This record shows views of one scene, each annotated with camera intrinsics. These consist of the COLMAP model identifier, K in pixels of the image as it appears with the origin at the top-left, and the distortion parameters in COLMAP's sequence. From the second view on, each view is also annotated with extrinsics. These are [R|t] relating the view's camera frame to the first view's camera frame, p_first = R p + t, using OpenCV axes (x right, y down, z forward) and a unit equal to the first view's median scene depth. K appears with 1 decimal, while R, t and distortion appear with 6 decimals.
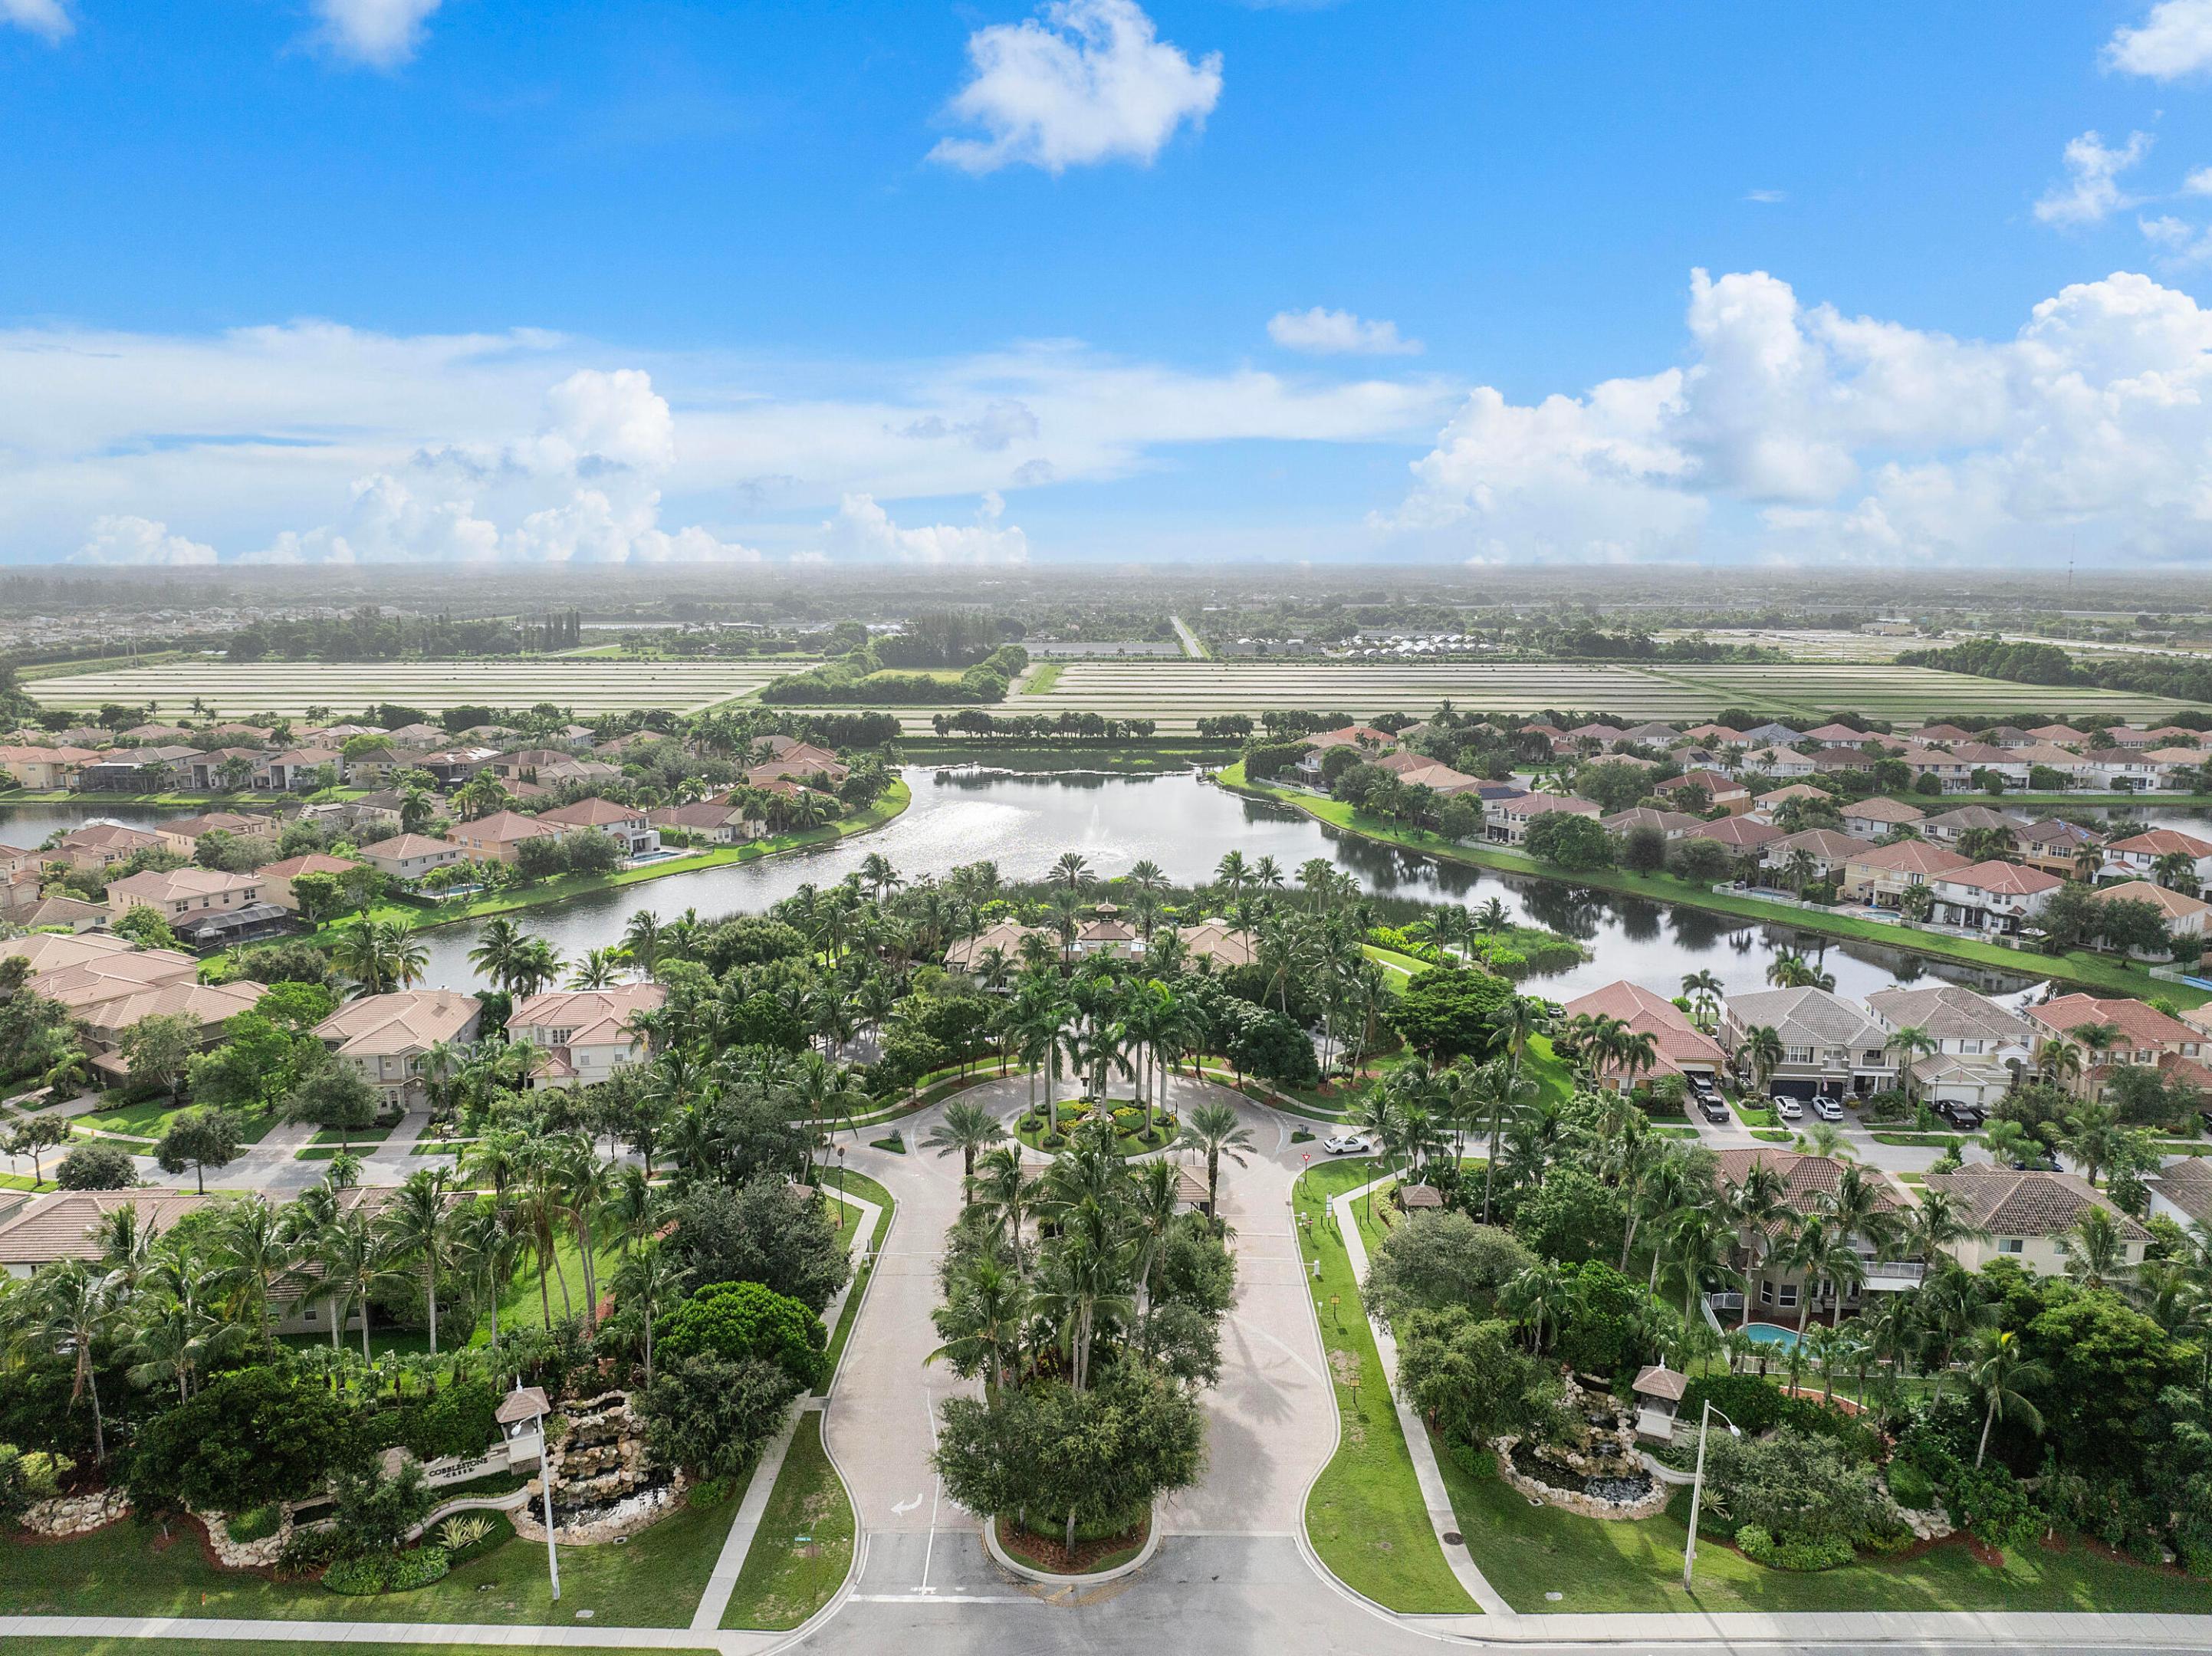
lens RADIAL K [[1574.7, 0, 1106.0], [0, 1574.7, 828.0], [0, 0, 1]] dist [-0.042510, 0.009854]
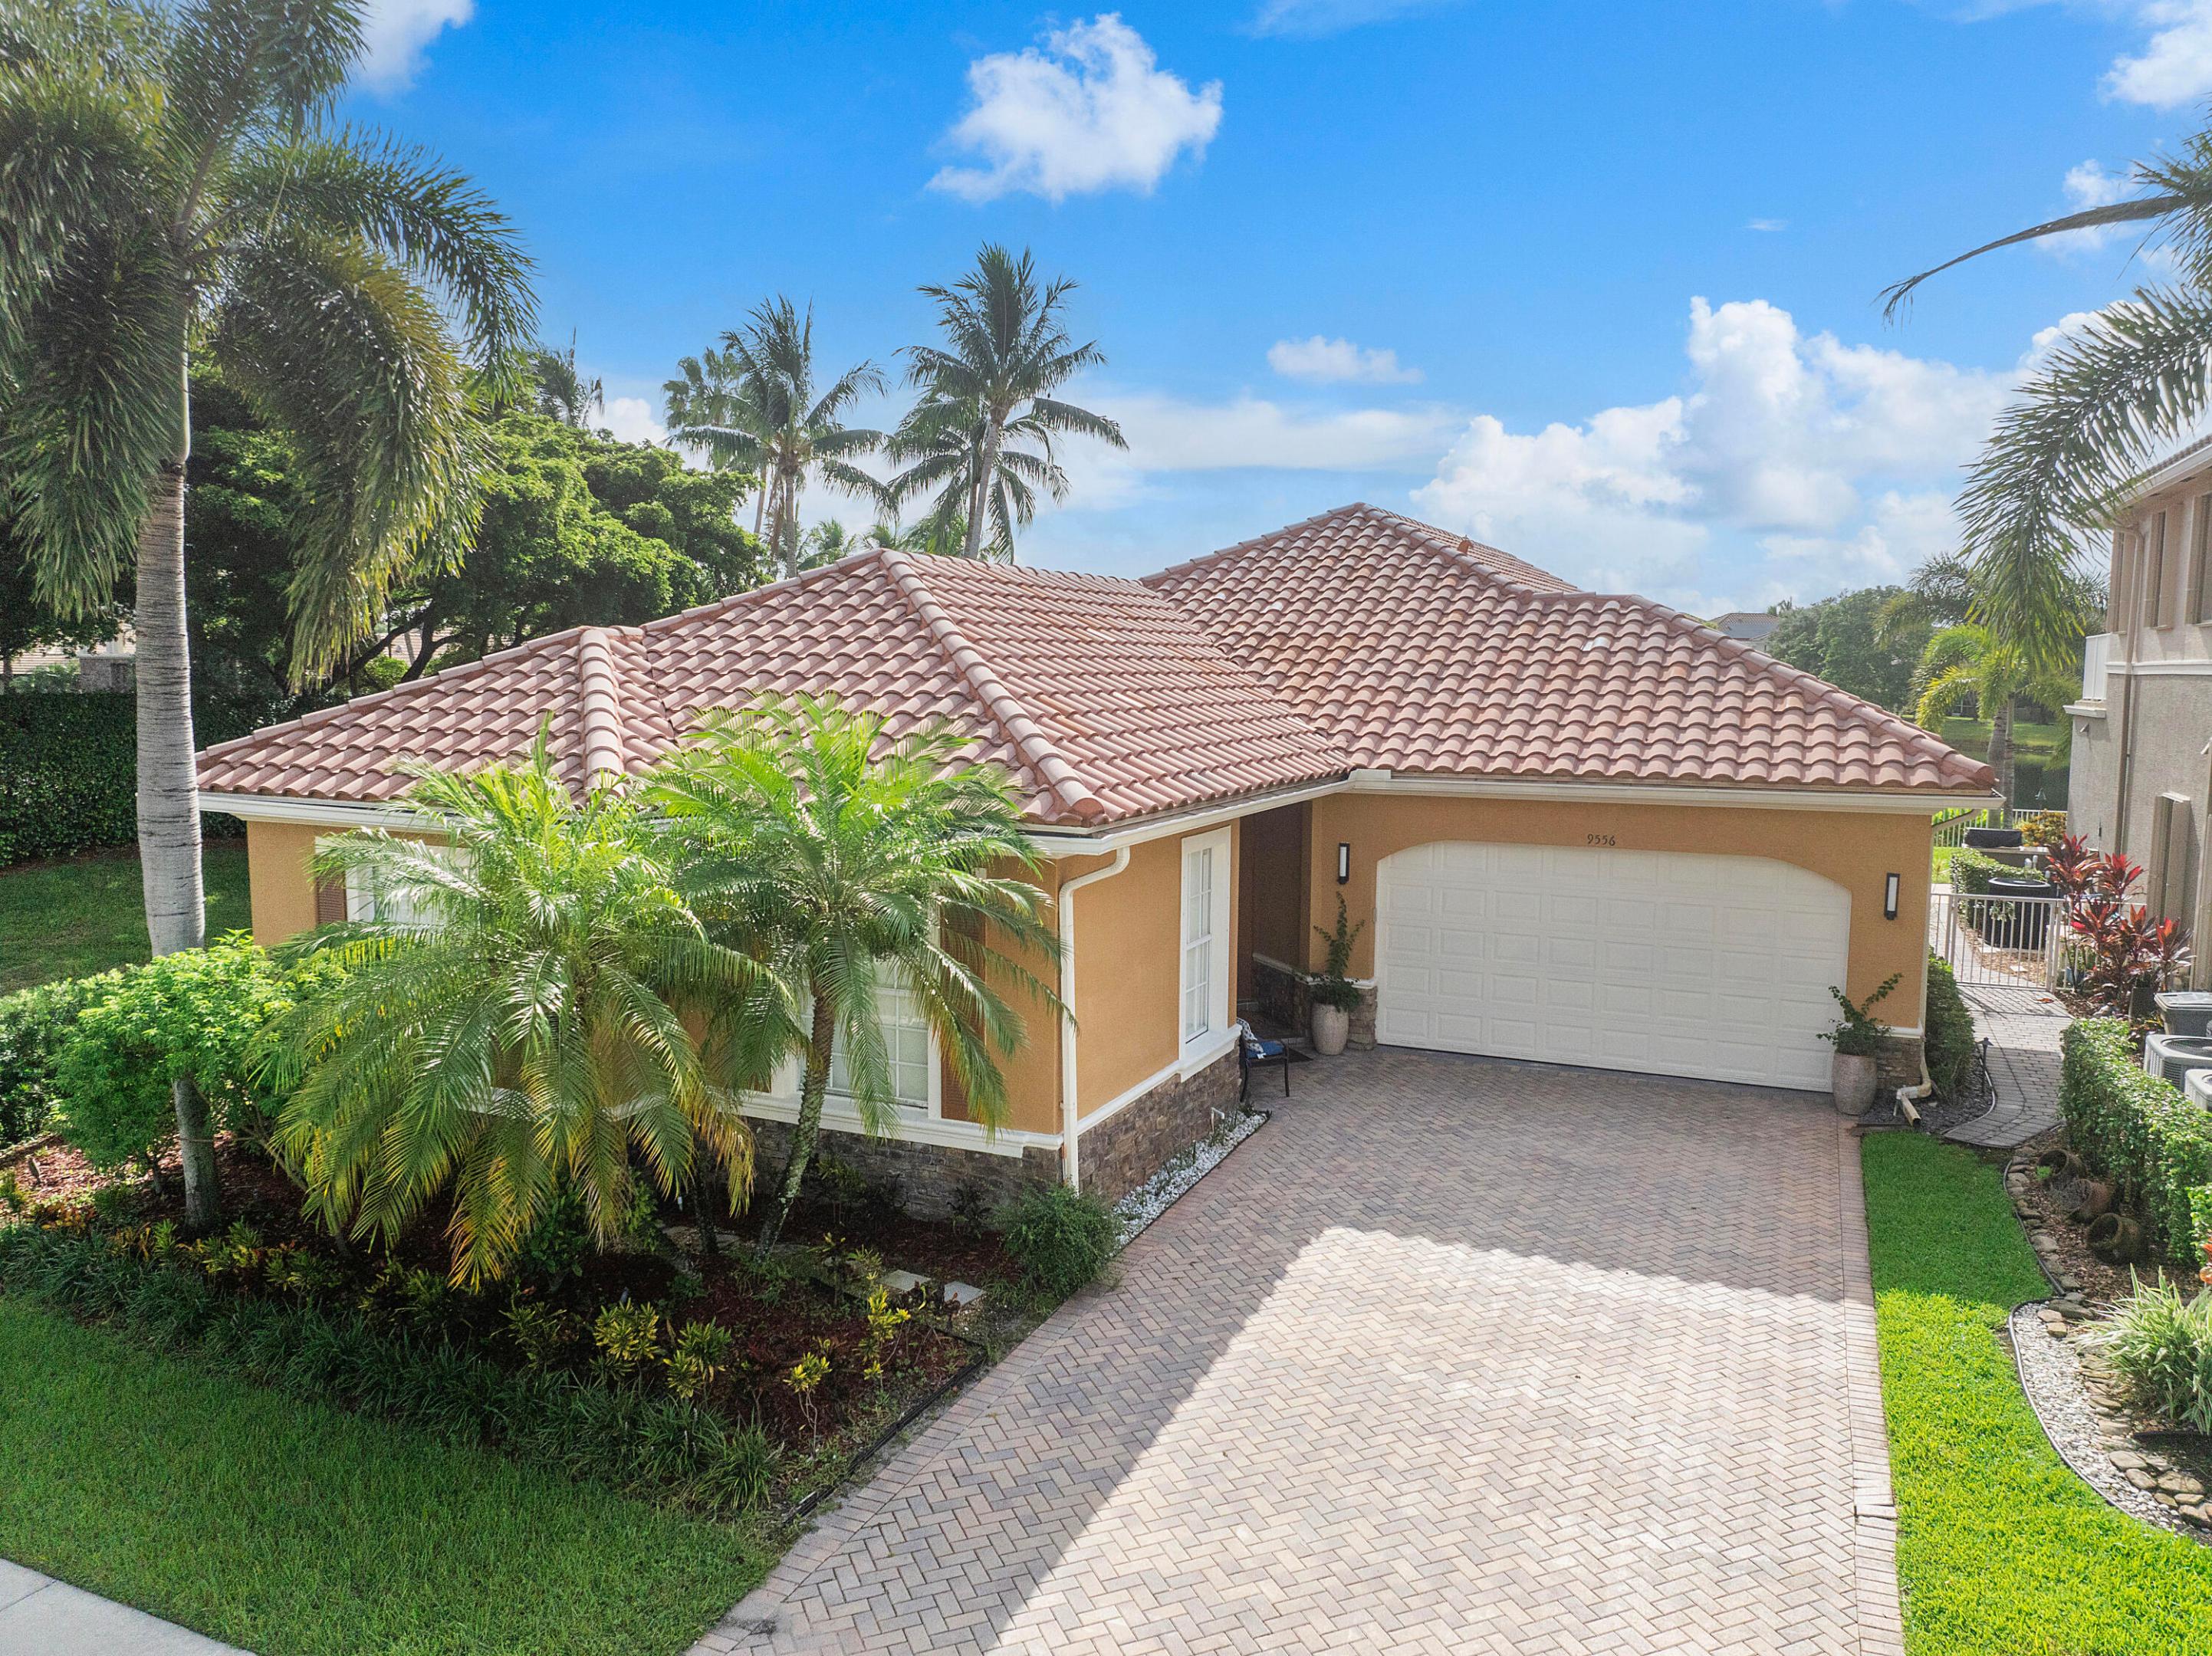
lens RADIAL K [[1535.8, 0, 1146.0], [0, 1535.8, 831.0], [0, 0, 1]] dist [-0.034796, 0.005801]
pose [[0.957371, 0.037158, -0.286460, 0.215463], [-0.053308, 0.997386, -0.048786, 0.089308], [0.283898, 0.061977, 0.956849, 0.518166]]
